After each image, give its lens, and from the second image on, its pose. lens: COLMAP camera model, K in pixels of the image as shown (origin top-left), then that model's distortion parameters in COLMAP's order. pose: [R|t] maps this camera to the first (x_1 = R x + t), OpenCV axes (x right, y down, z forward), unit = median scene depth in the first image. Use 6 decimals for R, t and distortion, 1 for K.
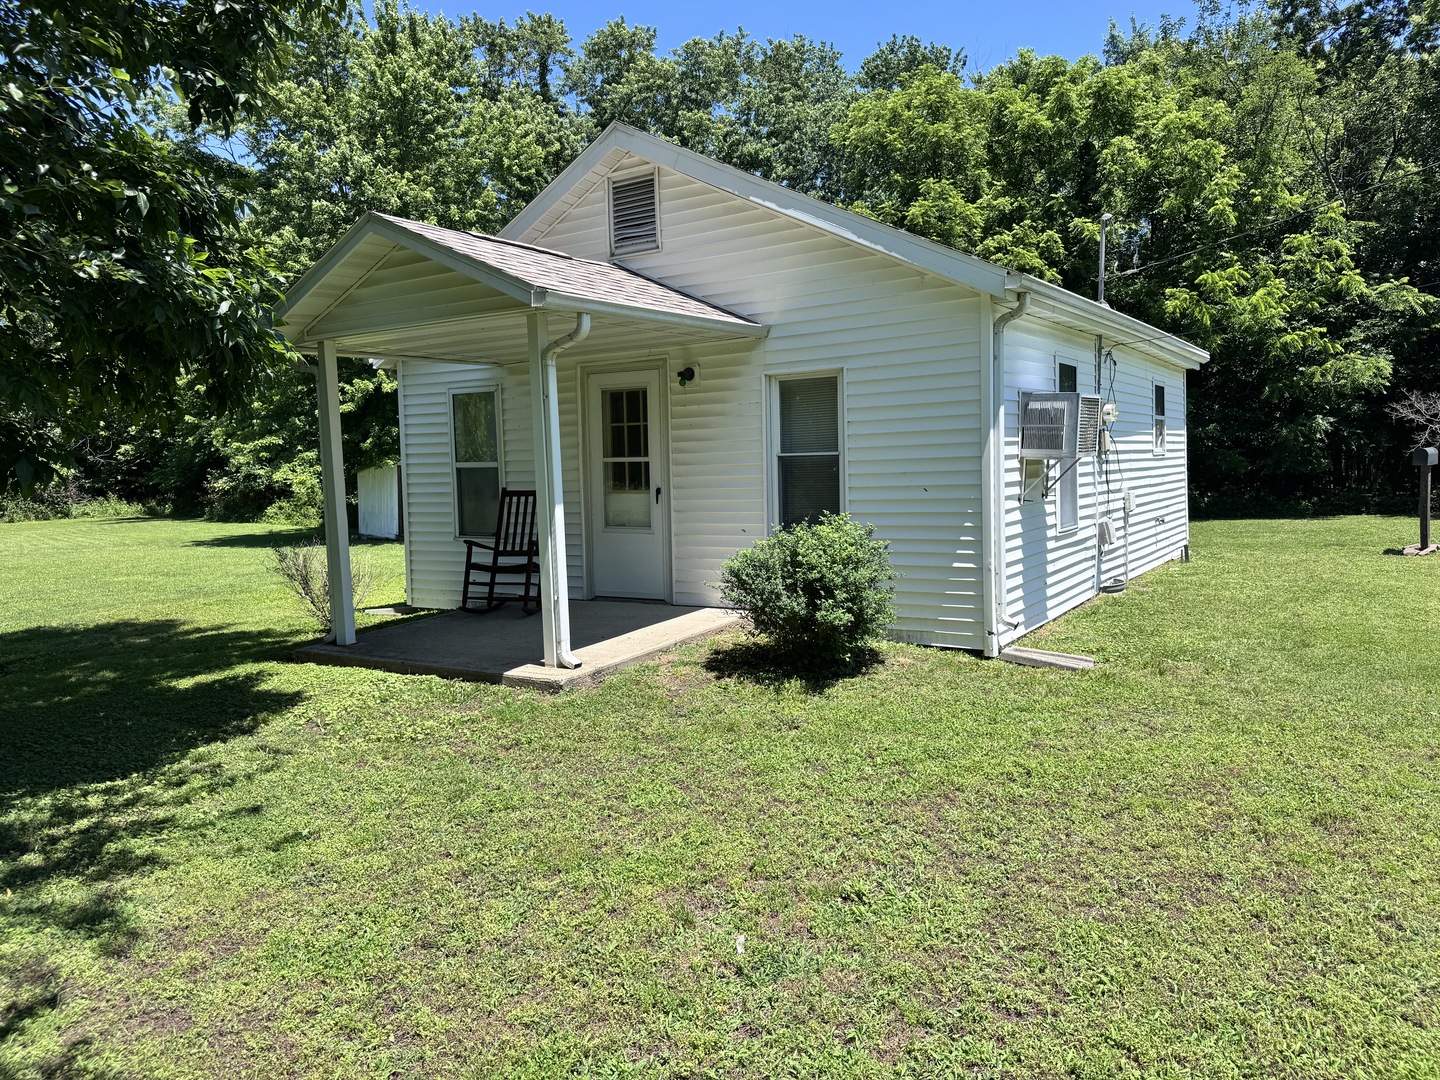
lens RADIAL K [[994.8, 0, 719.4], [0, 994.8, 537.3], [0, 0, 1]] dist [0.041822, -0.068409]
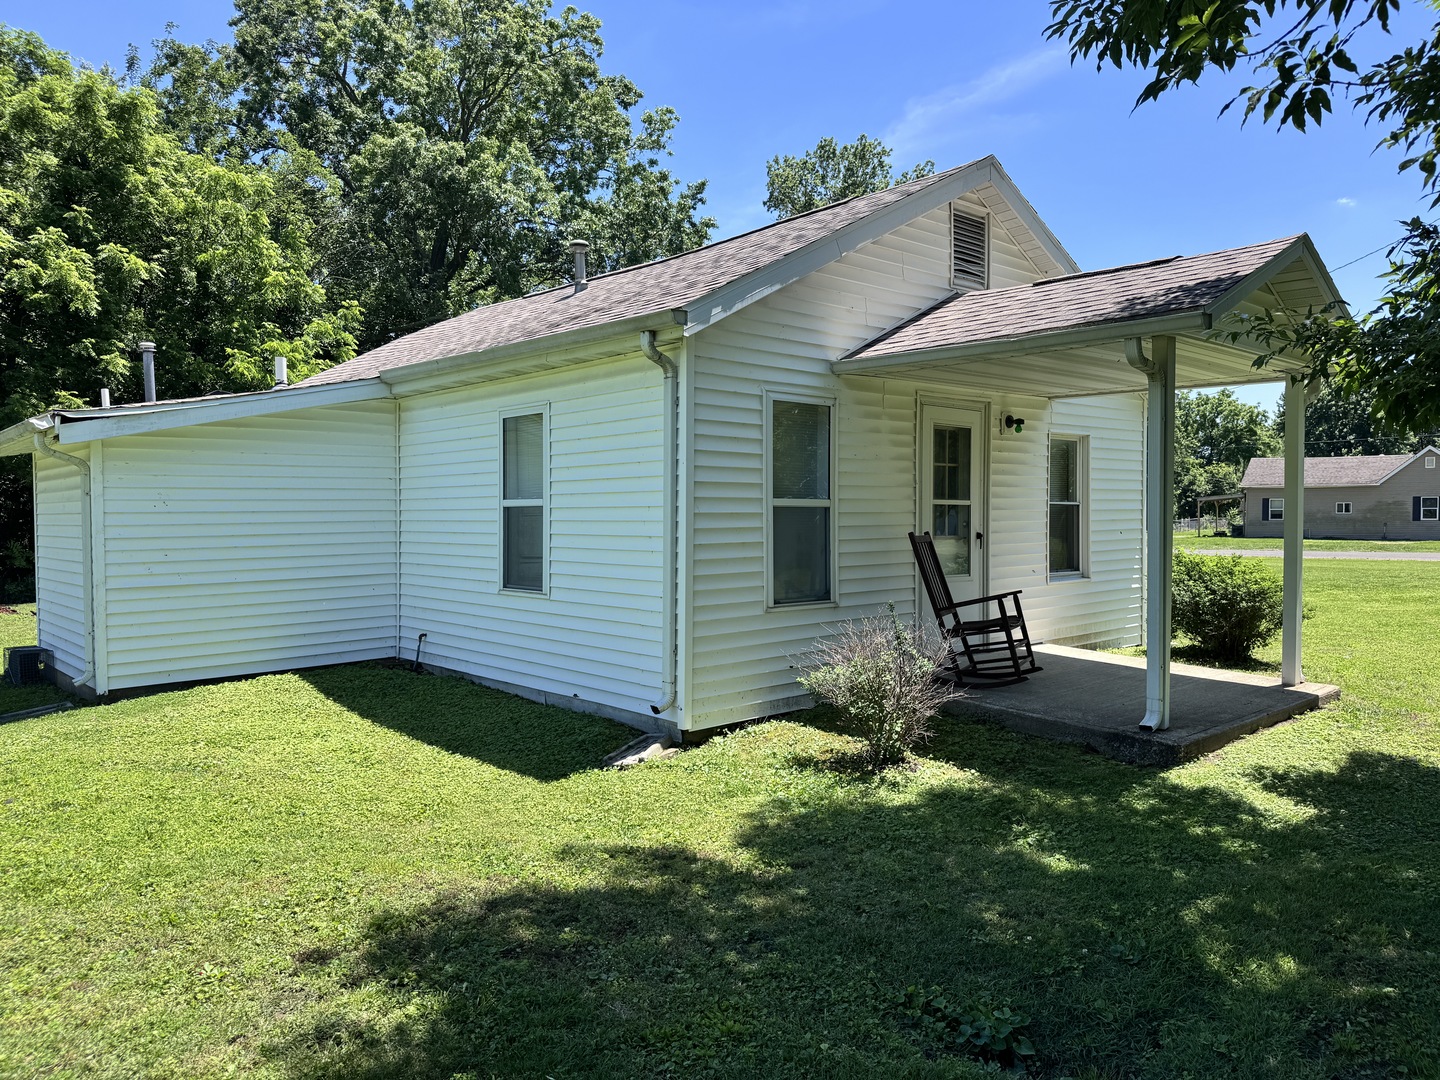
lens RADIAL K [[994.8, 0, 719.3], [0, 994.8, 543.3], [0, 0, 1]] dist [0.041822, -0.068409]
pose [[0.293514, 0.001449, 0.955954, -1.000995], [0.075856, 0.996810, -0.024801, -0.032500], [-0.952940, 0.079794, 0.292468, 0.901136]]
